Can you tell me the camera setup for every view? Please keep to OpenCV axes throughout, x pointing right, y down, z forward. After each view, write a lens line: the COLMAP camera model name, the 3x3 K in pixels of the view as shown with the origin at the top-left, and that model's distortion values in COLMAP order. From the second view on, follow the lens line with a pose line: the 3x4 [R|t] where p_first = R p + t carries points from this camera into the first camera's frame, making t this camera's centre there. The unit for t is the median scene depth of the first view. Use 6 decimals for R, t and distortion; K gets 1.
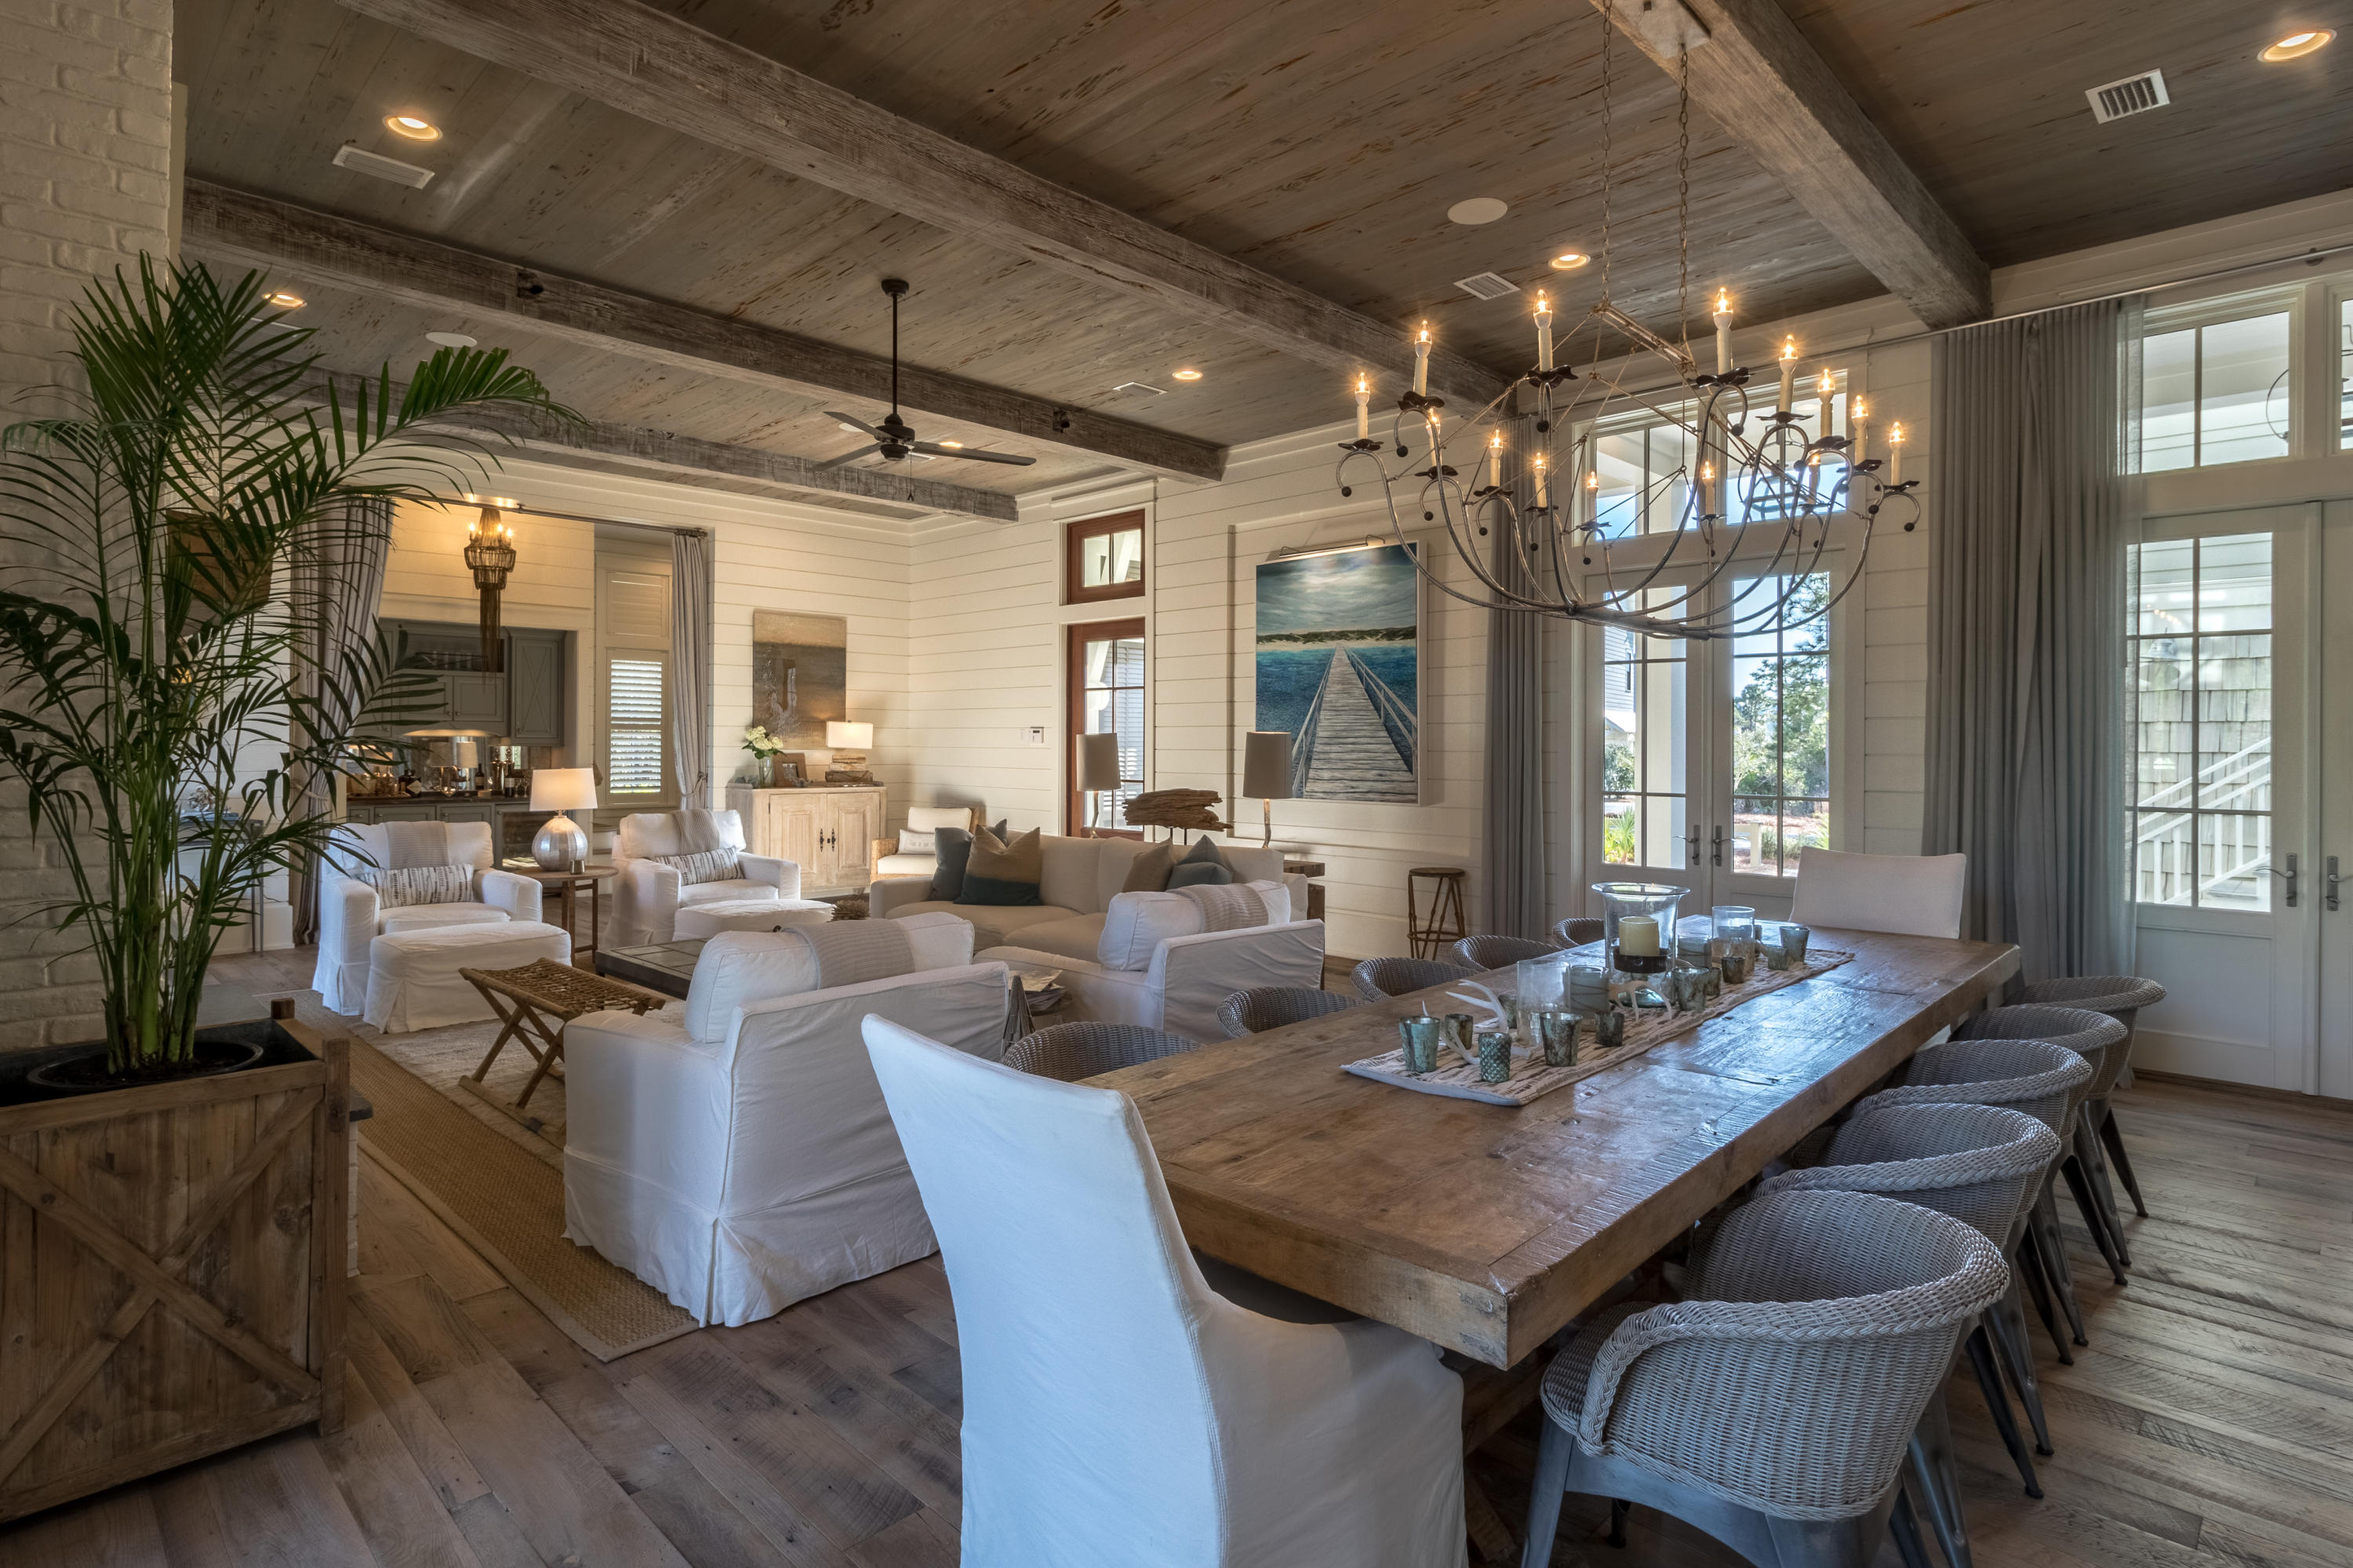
lens RADIAL K [[1206.8, 0, 1173.7], [0, 1206.8, 765.1], [0, 0, 1]] dist [0.003830, 0.000533]
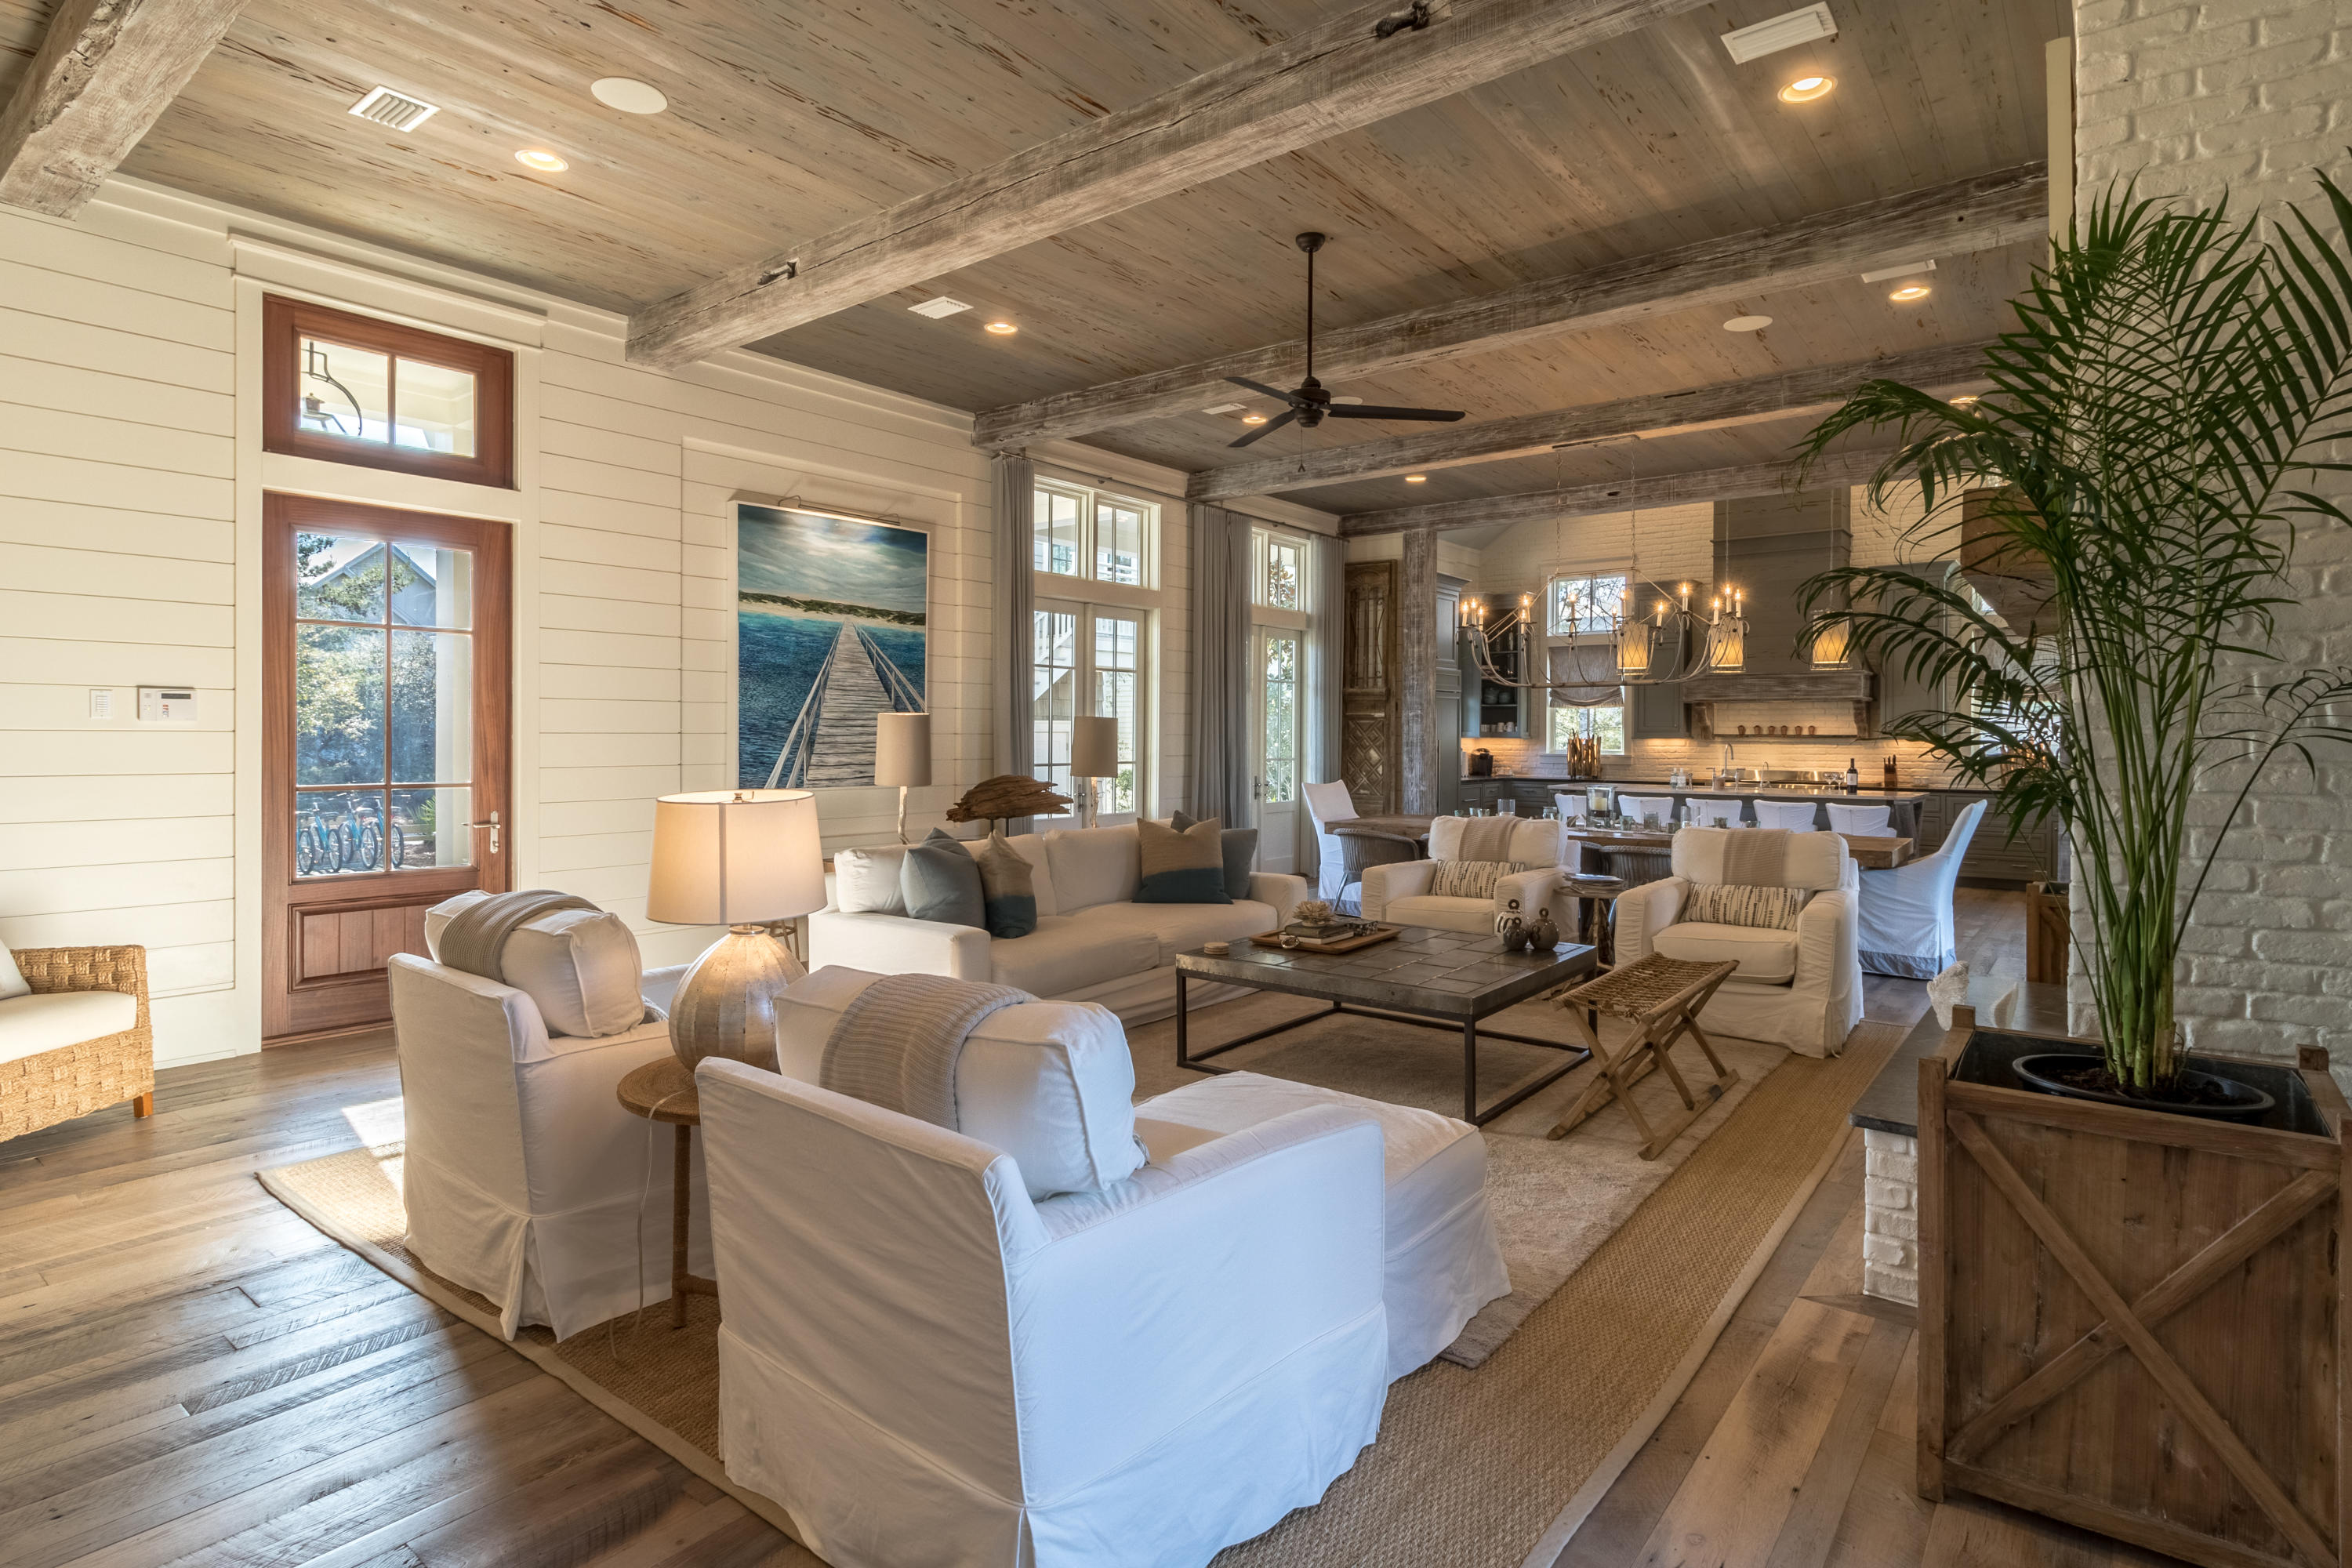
lens RADIAL K [[1206.2, 0, 1167.5], [0, 1206.2, 769.2], [0, 0, 1]] dist [0.003830, 0.000533]
pose [[-0.106825, -0.042159, 0.993384, -0.798255], [0.005468, 0.999061, 0.042988, -0.022604], [-0.994263, 0.010024, -0.106494, 0.835828]]
